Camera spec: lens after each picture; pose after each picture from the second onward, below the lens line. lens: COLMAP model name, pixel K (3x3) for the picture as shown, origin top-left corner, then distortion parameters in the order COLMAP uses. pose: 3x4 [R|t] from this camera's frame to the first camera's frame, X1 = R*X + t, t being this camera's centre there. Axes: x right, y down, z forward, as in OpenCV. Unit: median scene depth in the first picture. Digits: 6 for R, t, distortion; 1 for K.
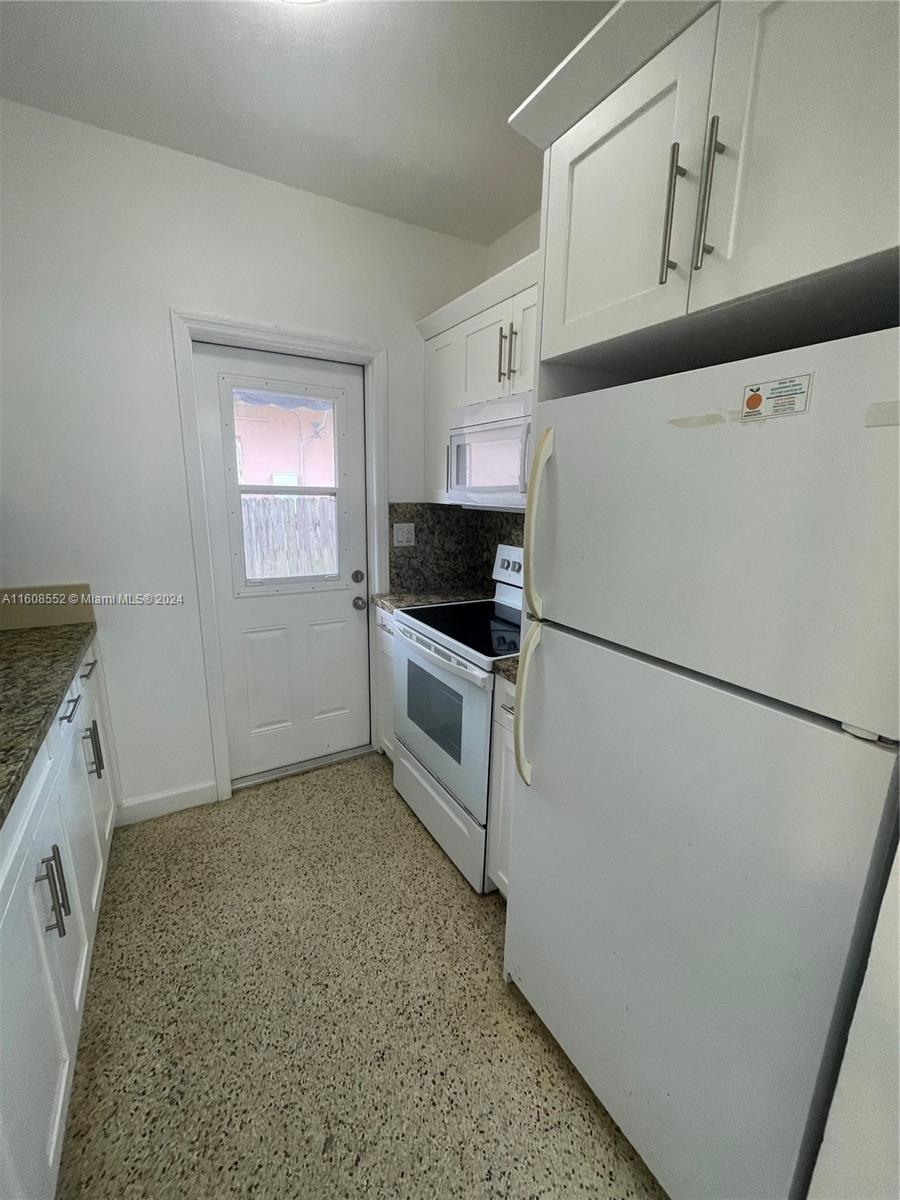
lens RADIAL K [[484.3, 0, 450.1], [0, 484.3, 600.9], [0, 0, 1]] dist [-0.001870, -0.000400]
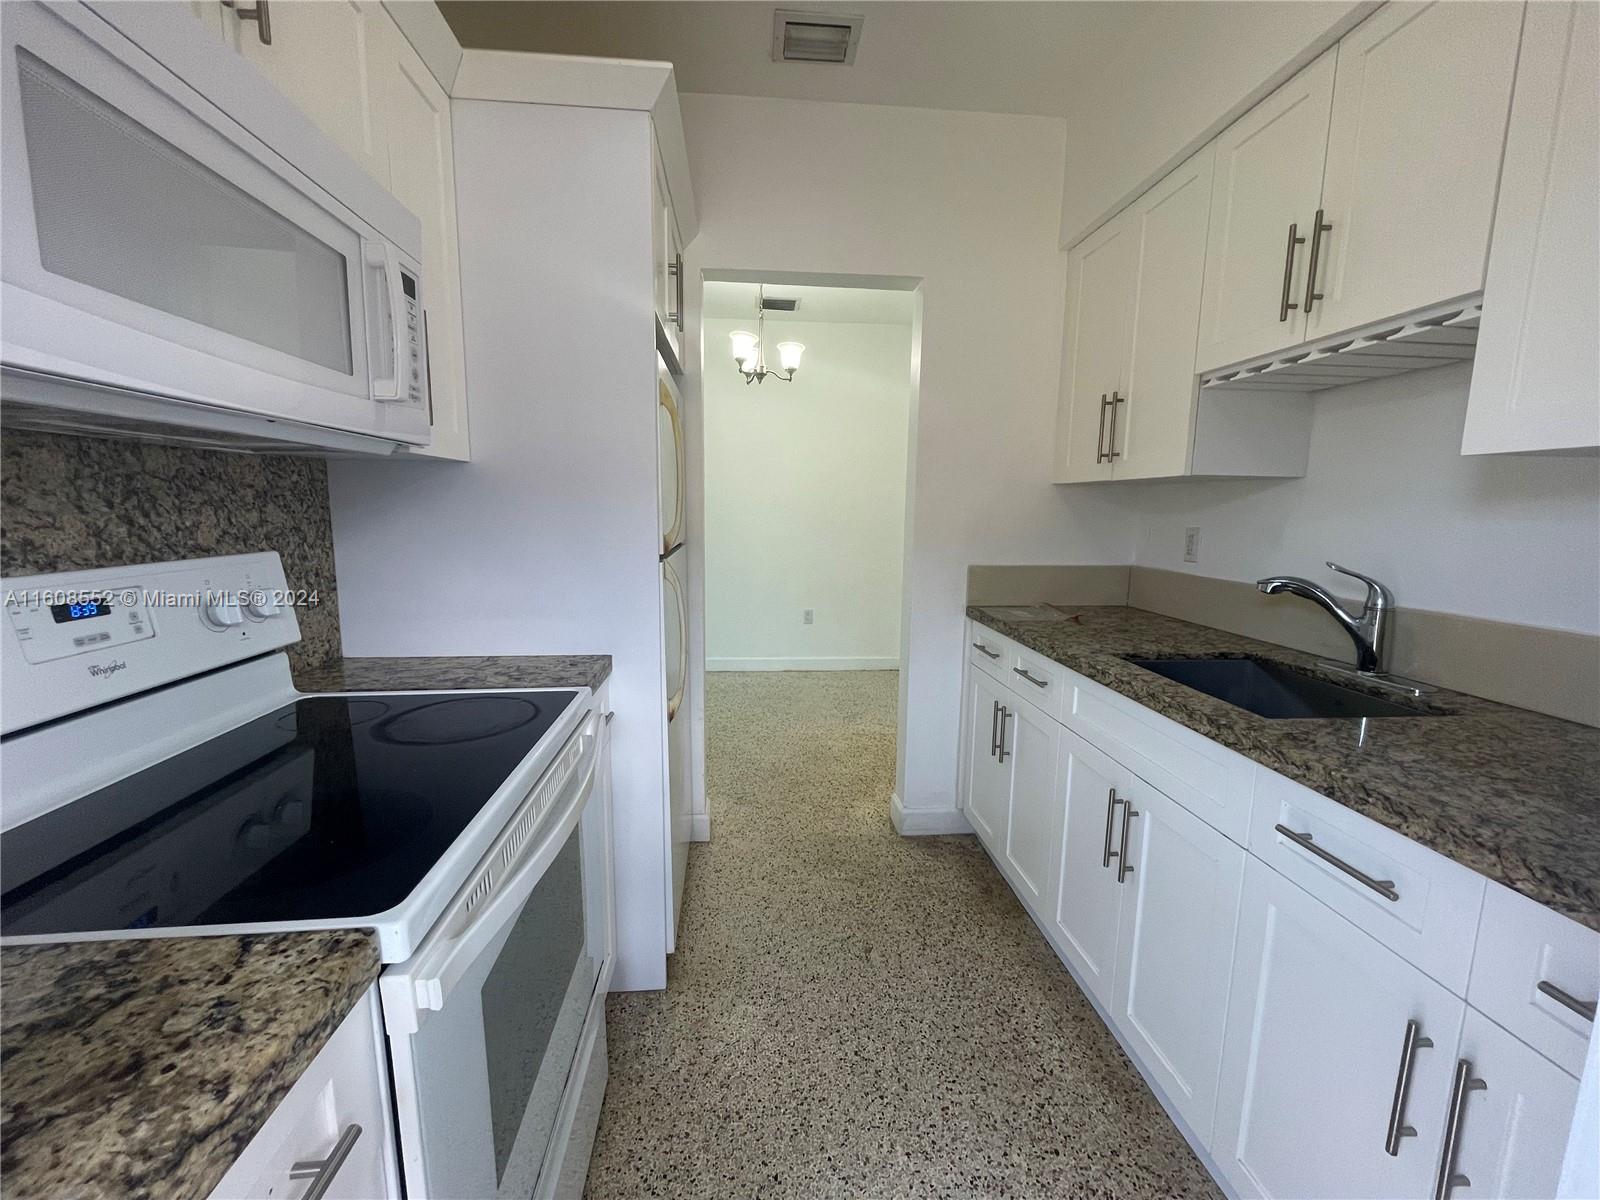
lens RADIAL K [[645.8, 0, 799.2], [0, 645.8, 603.3], [0, 0, 1]] dist [-0.001870, -0.000400]
pose [[-0.907387, -0.090613, 0.410413, -0.399755], [0.067146, 0.932688, 0.354378, -0.205452], [-0.414899, 0.349115, -0.840225, 1.240935]]
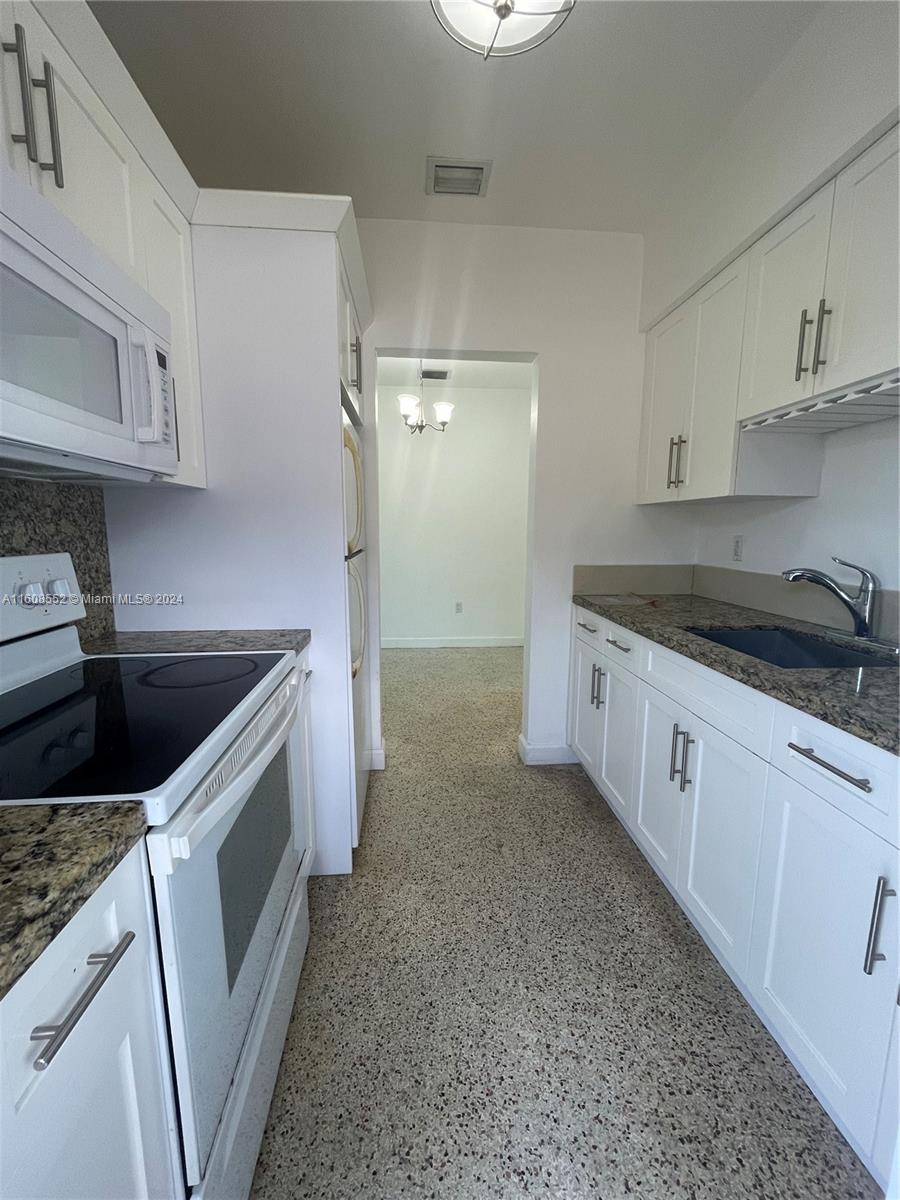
lens RADIAL K [[484.3, 0, 451.2], [0, 484.3, 600.9], [0, 0, 1]] dist [-0.001870, -0.000400]
pose [[-0.905641, -0.085279, 0.415382, -0.421319], [0.075250, 0.931701, 0.355346, -0.197077], [-0.417316, 0.353073, -0.837369, 1.260876]]
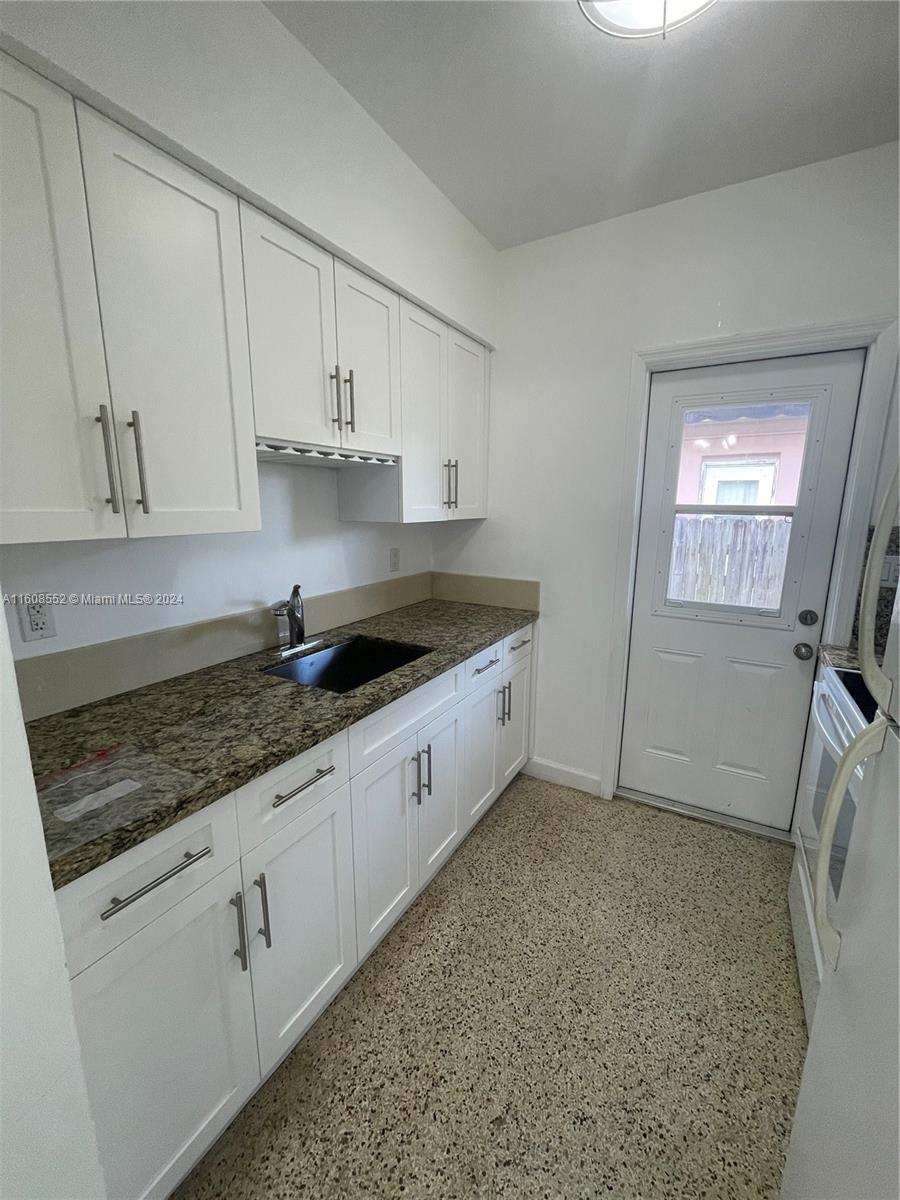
lens RADIAL K [[484.3, 0, 449.6], [0, 484.3, 600.1], [0, 0, 1]] dist [-0.001870, -0.000400]
pose [[0.501535, 0.150970, -0.851863, 0.236999], [-0.189815, 0.979867, 0.061901, -0.020683], [0.844057, 0.130650, 0.520094, 0.119160]]
